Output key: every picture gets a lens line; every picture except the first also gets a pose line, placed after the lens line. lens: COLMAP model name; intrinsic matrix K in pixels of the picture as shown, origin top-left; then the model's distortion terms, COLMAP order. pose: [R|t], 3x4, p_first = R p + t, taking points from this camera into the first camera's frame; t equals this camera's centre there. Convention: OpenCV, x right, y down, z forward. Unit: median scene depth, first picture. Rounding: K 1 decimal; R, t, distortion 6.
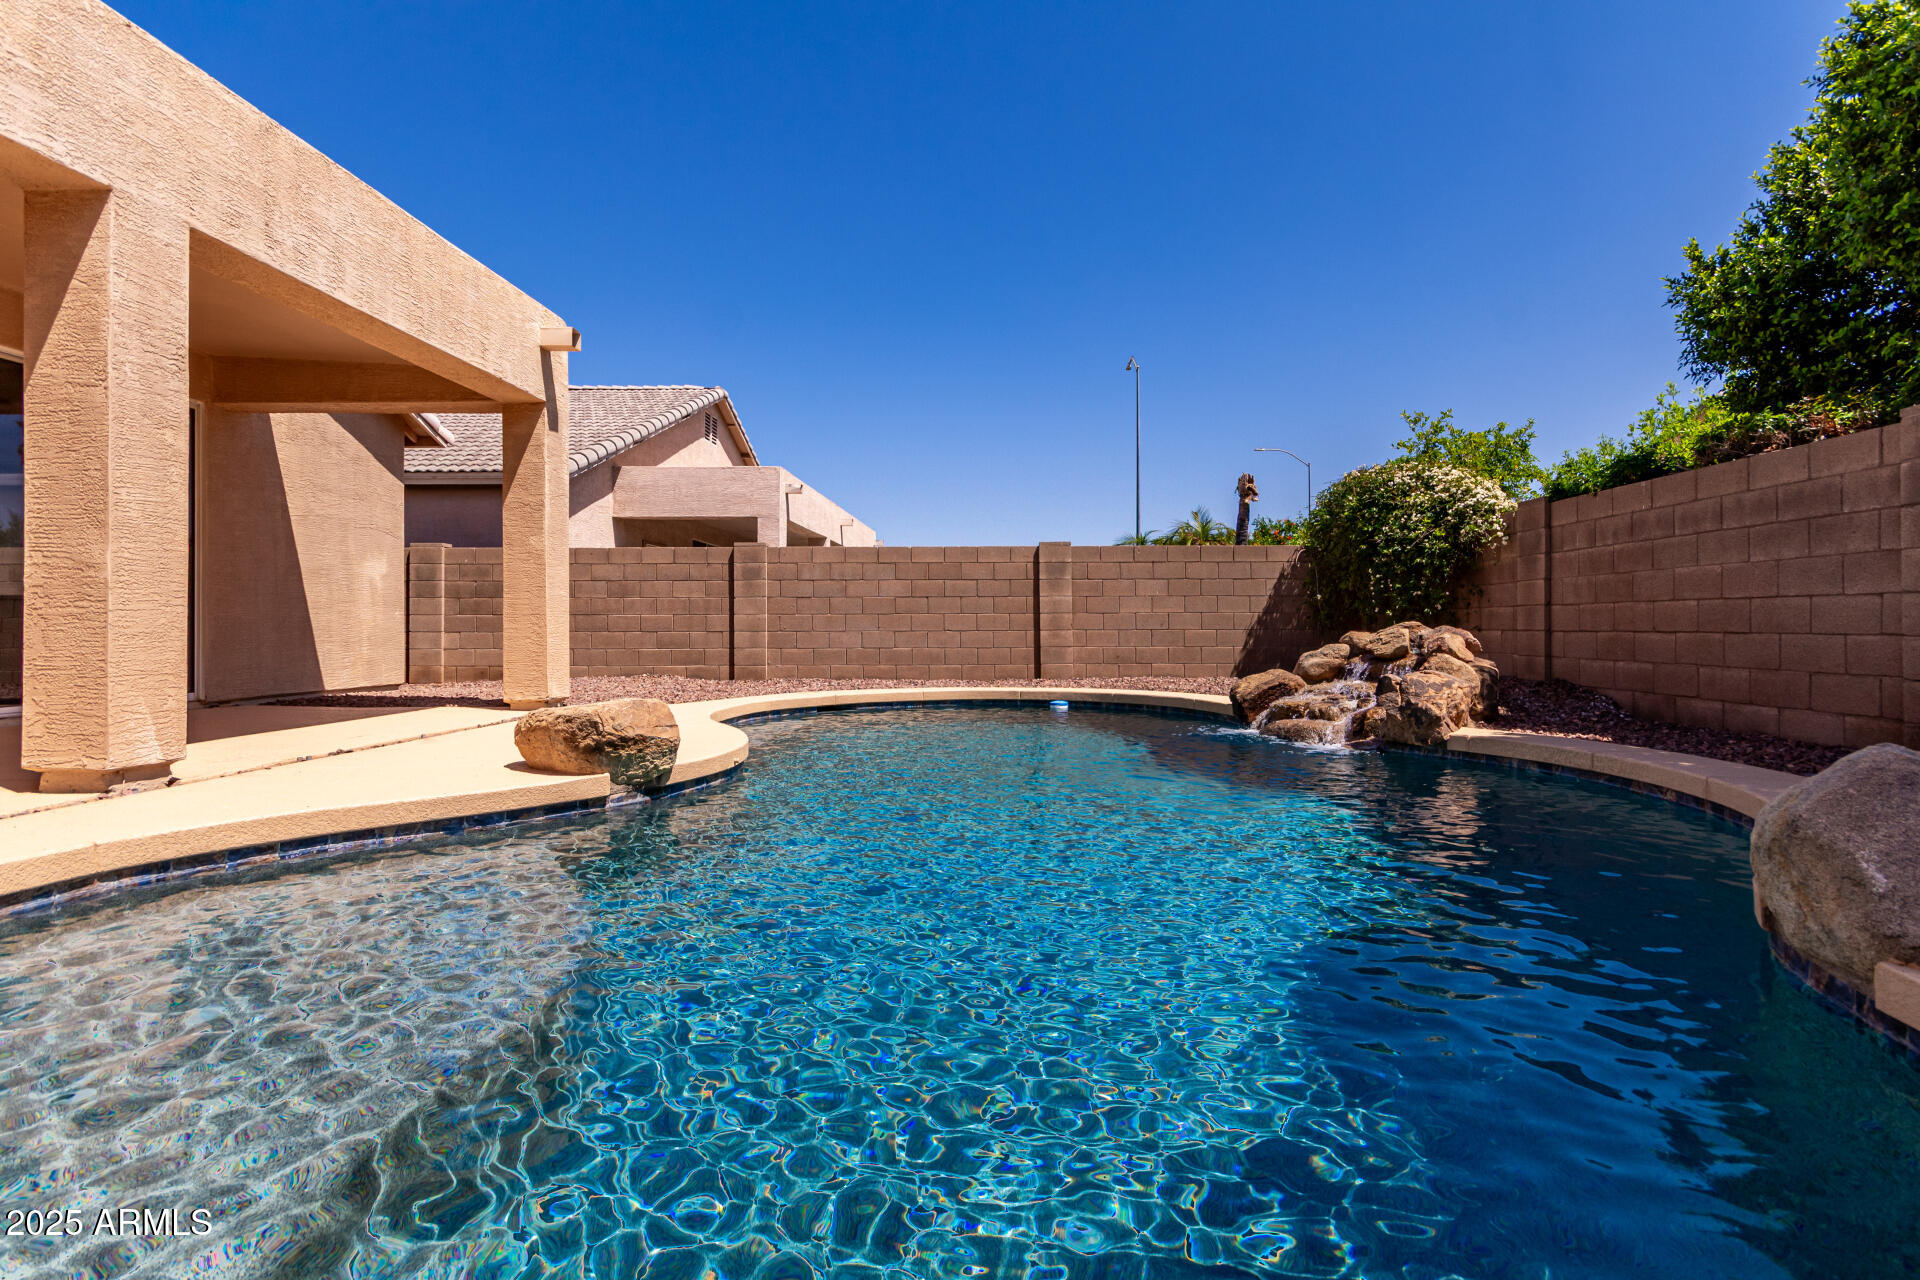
lens RADIAL K [[924.8, 0, 967.0], [0, 924.8, 607.7], [0, 0, 1]] dist [0.003707, 0.000440]
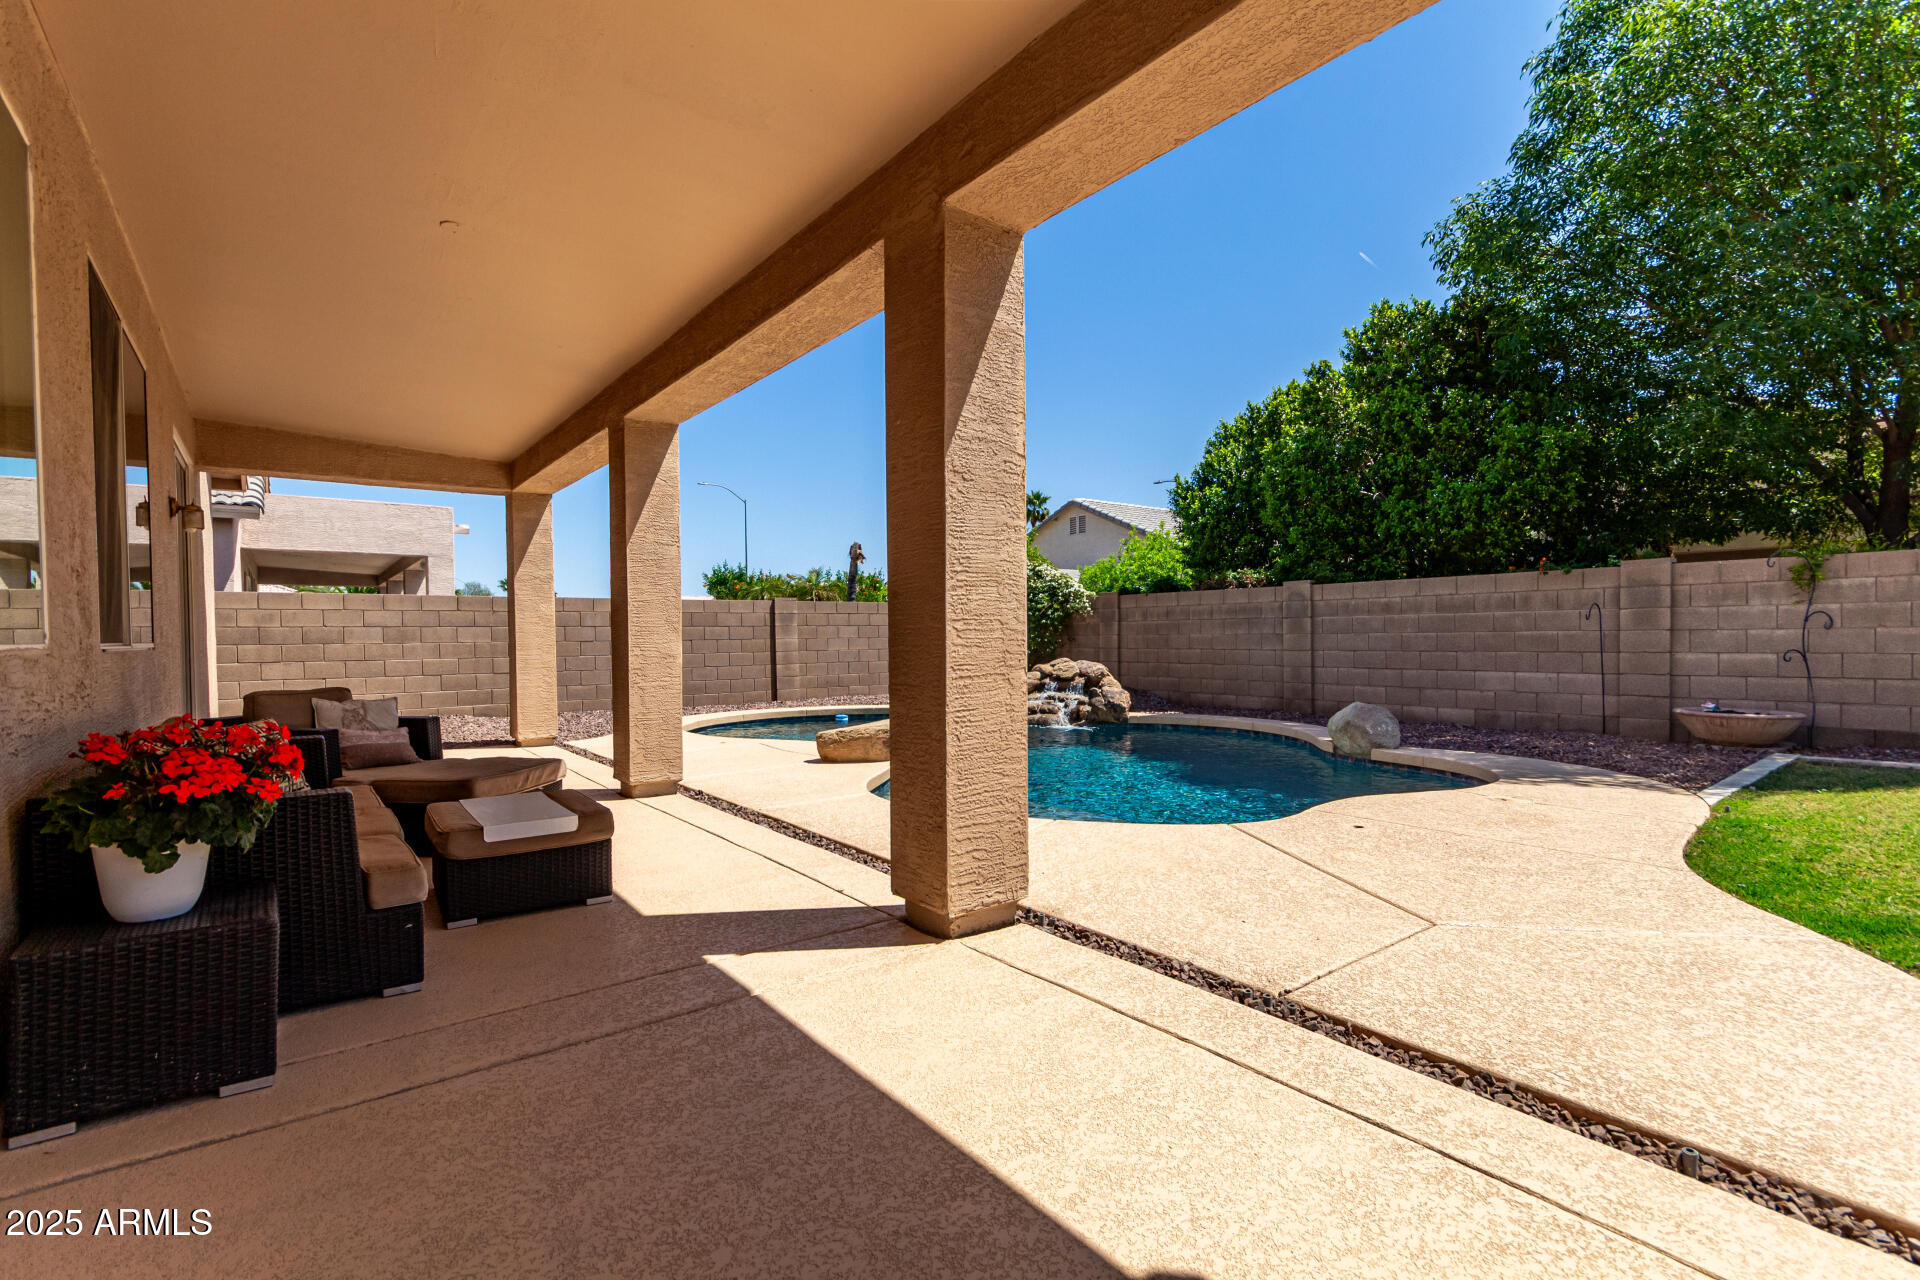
lens RADIAL K [[922.0, 0, 960.0], [0, 922.0, 640.0], [0, 0, 1]] dist [0.002618, 0.000263]
pose [[0.788452, -0.010115, 0.615013, -0.869248], [-0.001933, 0.999819, 0.018923, -0.059419], [-0.615093, -0.016109, 0.788290, -0.336592]]
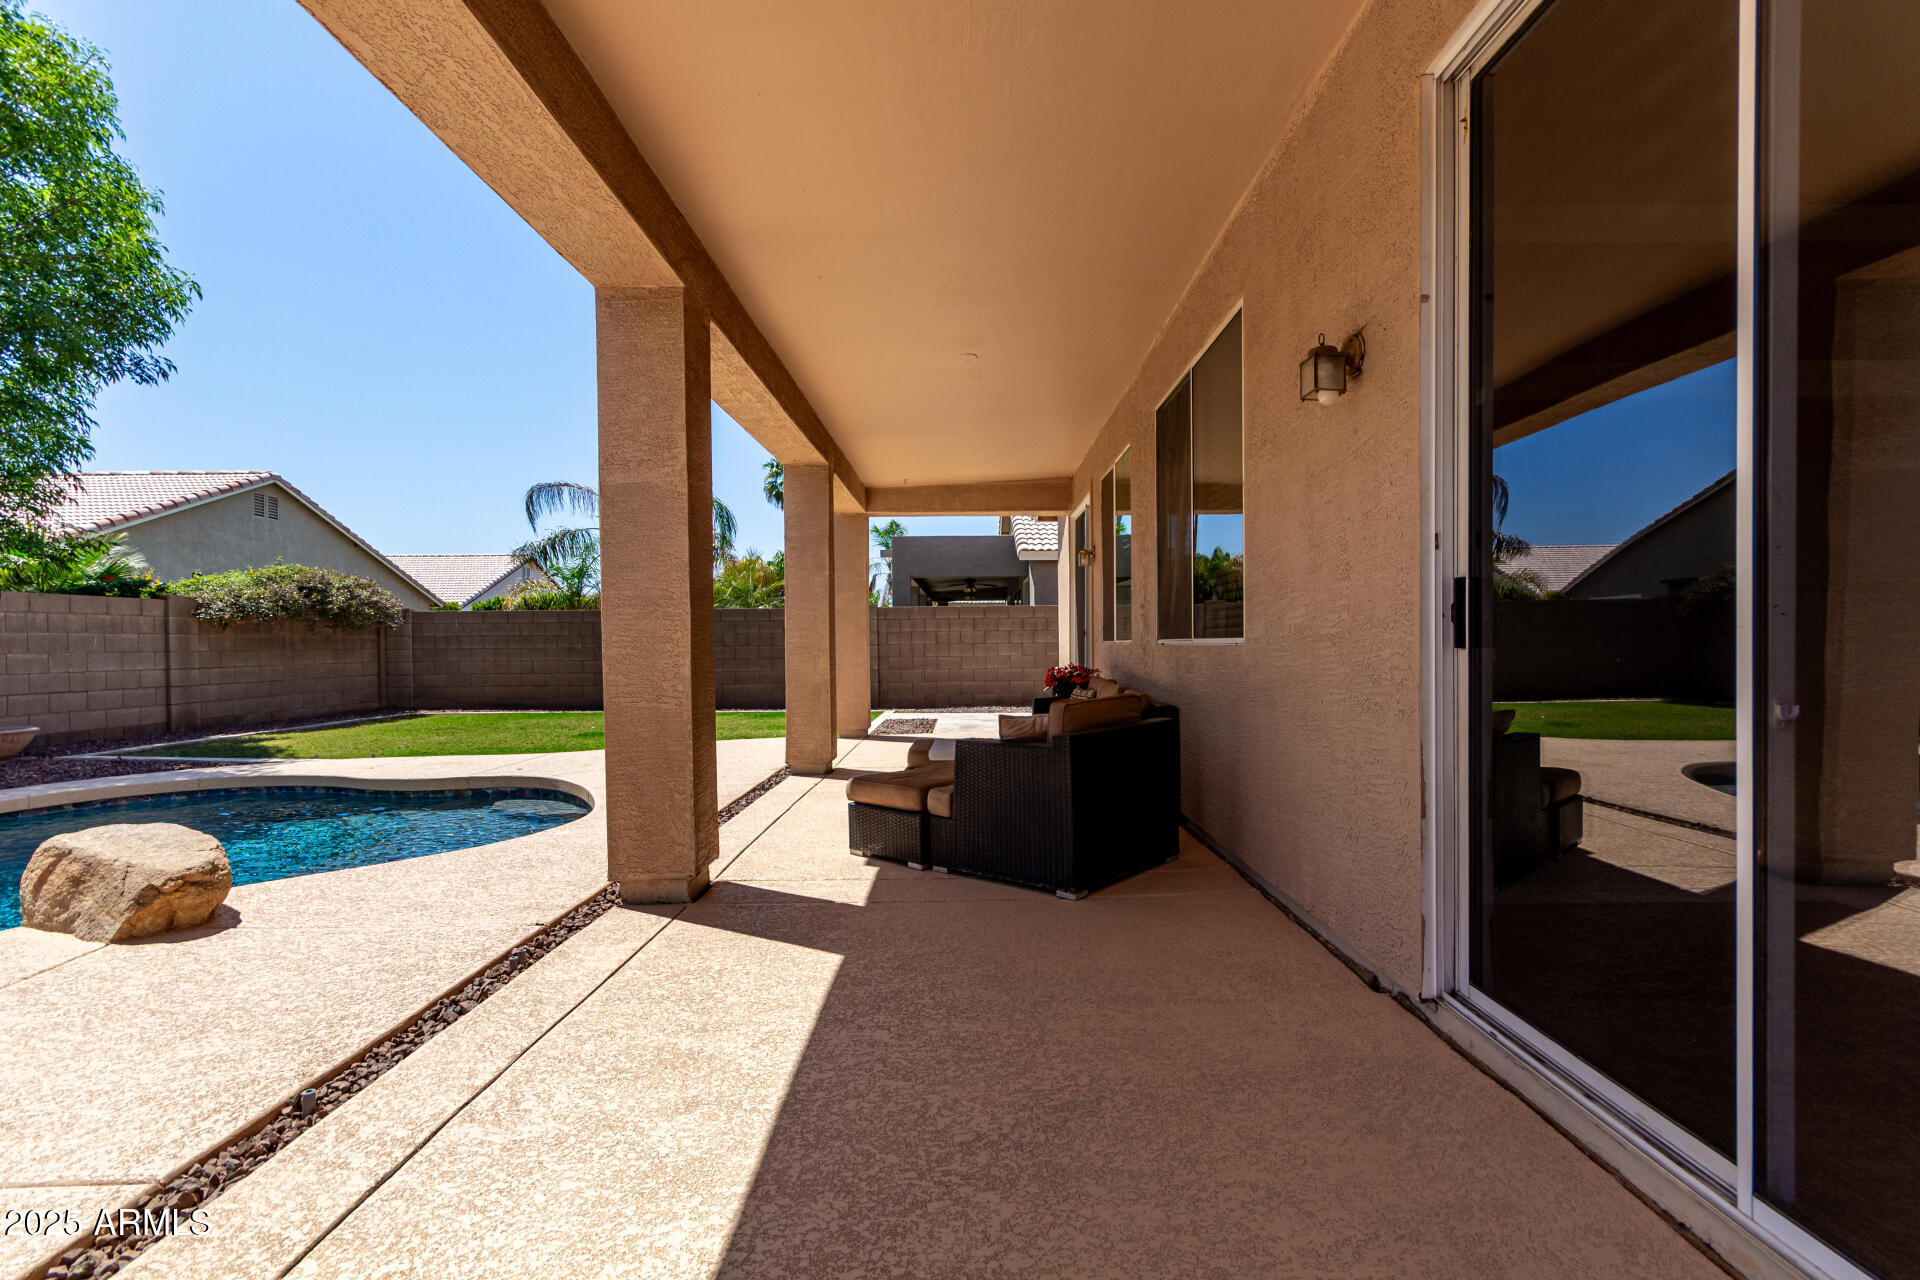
lens RADIAL K [[922.0, 0, 960.0], [0, 922.0, 640.0], [0, 0, 1]] dist [0.002618, 0.000263]
pose [[-0.999564, 0.015695, -0.025029, -0.660044], [0.016203, 0.999663, -0.020258, -0.026120], [0.024702, -0.020654, -0.999481, 1.206582]]
